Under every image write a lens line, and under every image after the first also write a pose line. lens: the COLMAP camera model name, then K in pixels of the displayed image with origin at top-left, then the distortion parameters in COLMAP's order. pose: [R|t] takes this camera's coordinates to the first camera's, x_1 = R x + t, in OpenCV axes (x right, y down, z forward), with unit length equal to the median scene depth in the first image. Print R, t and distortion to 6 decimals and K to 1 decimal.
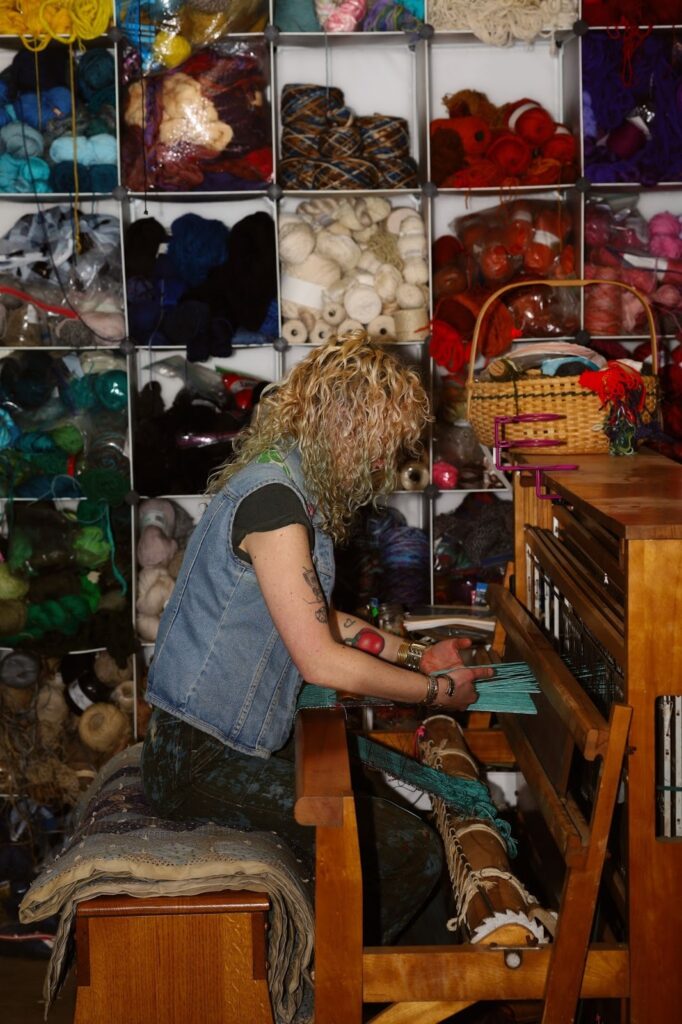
lens RADIAL K [[2148.2, 0, 341.0], [0, 2148.2, 512.0], [0, 0, 1]] dist [0.334895, -0.000271]
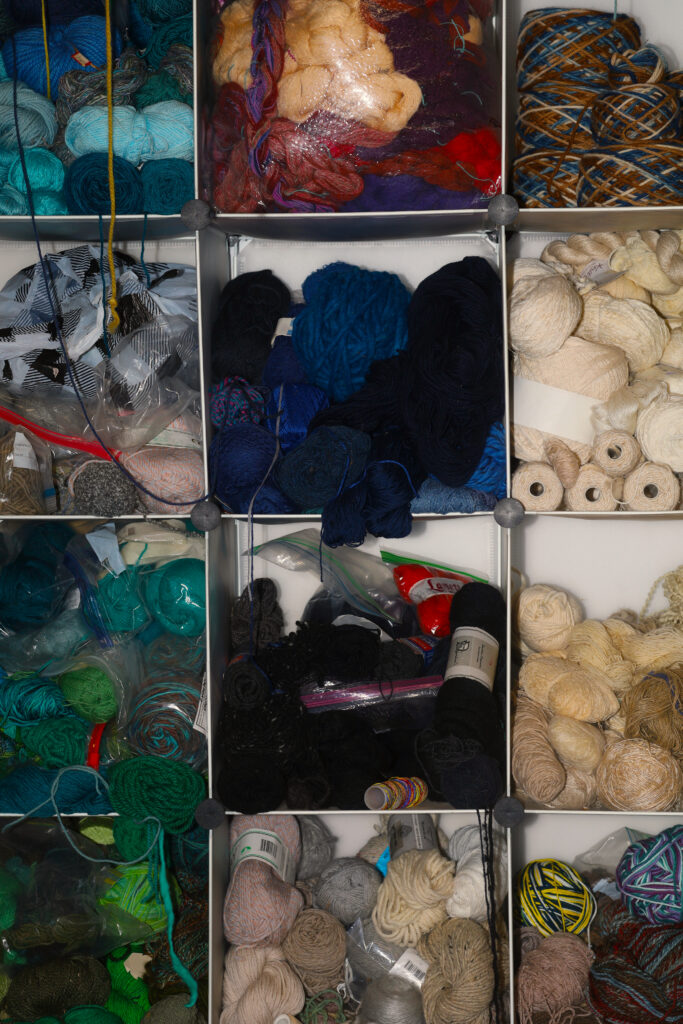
lens RADIAL K [[2148.2, 0, 341.5], [0, 2148.2, 512.0], [0, 0, 1]] dist [0.334895, -0.000271]
pose [[0.995576, 0.010849, -0.093332, -0.020027], [-0.016715, 0.997917, -0.062302, -0.045904], [0.092462, 0.063586, 0.993684, 0.495999]]
